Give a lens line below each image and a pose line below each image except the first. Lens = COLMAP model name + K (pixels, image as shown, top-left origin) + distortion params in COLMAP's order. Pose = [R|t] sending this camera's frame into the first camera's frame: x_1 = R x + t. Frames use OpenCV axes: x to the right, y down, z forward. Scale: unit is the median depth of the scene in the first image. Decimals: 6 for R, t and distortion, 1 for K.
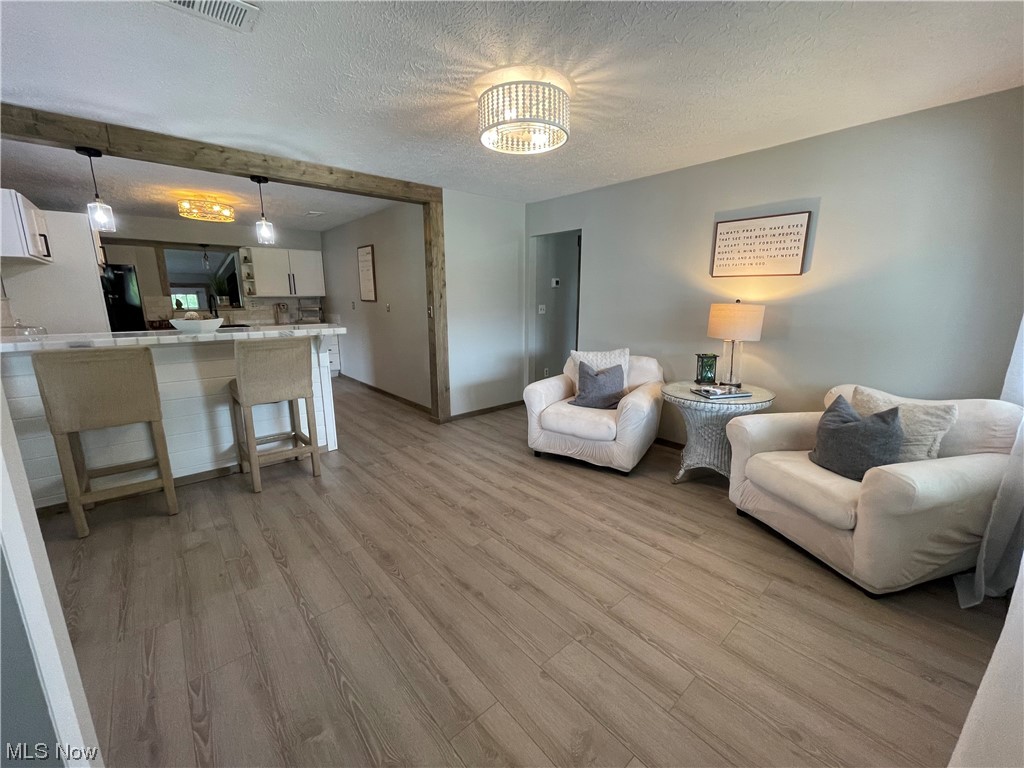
lens RADIAL K [[412.9, 0, 508.8], [0, 412.9, 382.9], [0, 0, 1]] dist [-0.000675, -0.000296]
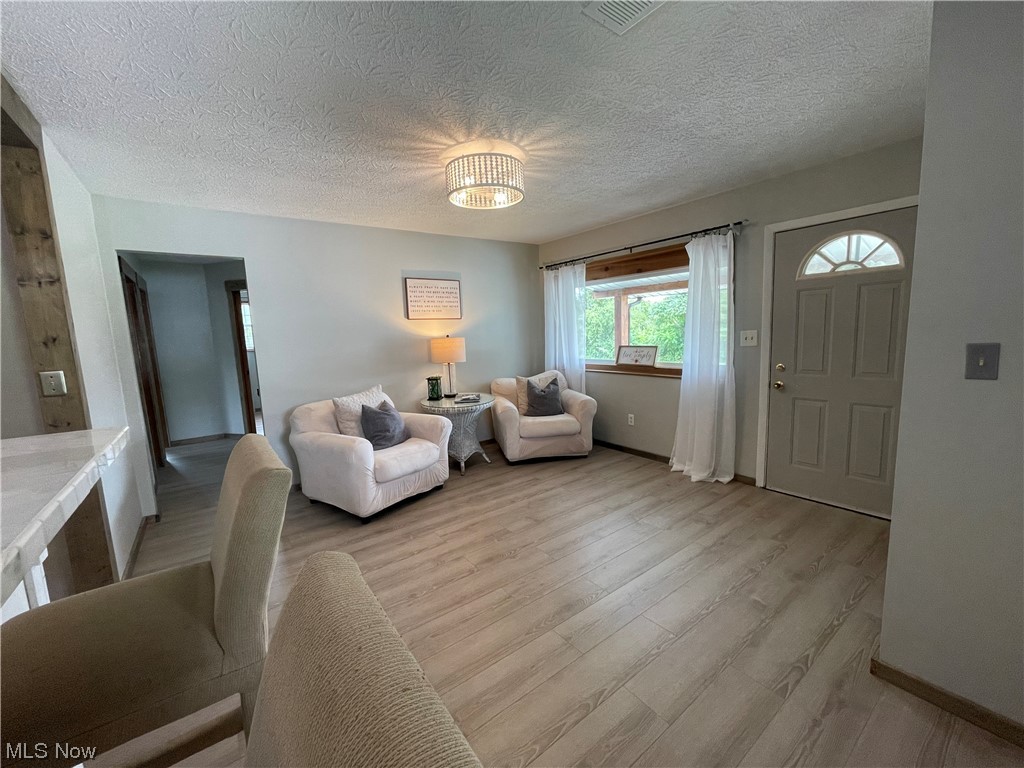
lens RADIAL K [[412.9, 0, 509.6], [0, 412.9, 384.3], [0, 0, 1]] dist [-0.000675, -0.000296]
pose [[0.077960, -0.134199, 0.987883, -0.826302], [0.245652, 0.962933, 0.111423, -0.138794], [-0.966218, 0.233989, 0.108037, 0.654098]]
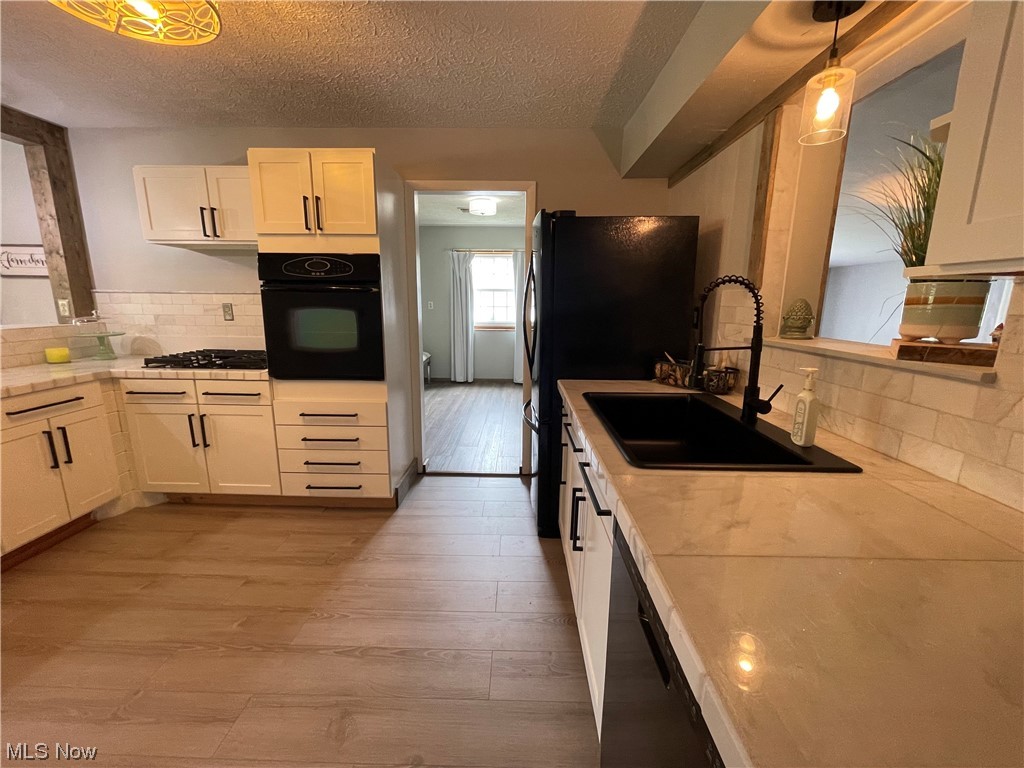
lens RADIAL K [[412.9, 0, 509.1], [0, 412.9, 383.3], [0, 0, 1]] dist [-0.000675, -0.000296]
pose [[-0.673705, 0.139179, -0.725776, -0.959654], [-0.161389, 0.930689, 0.328284, -0.421647], [0.721162, 0.338299, -0.604548, 2.092624]]
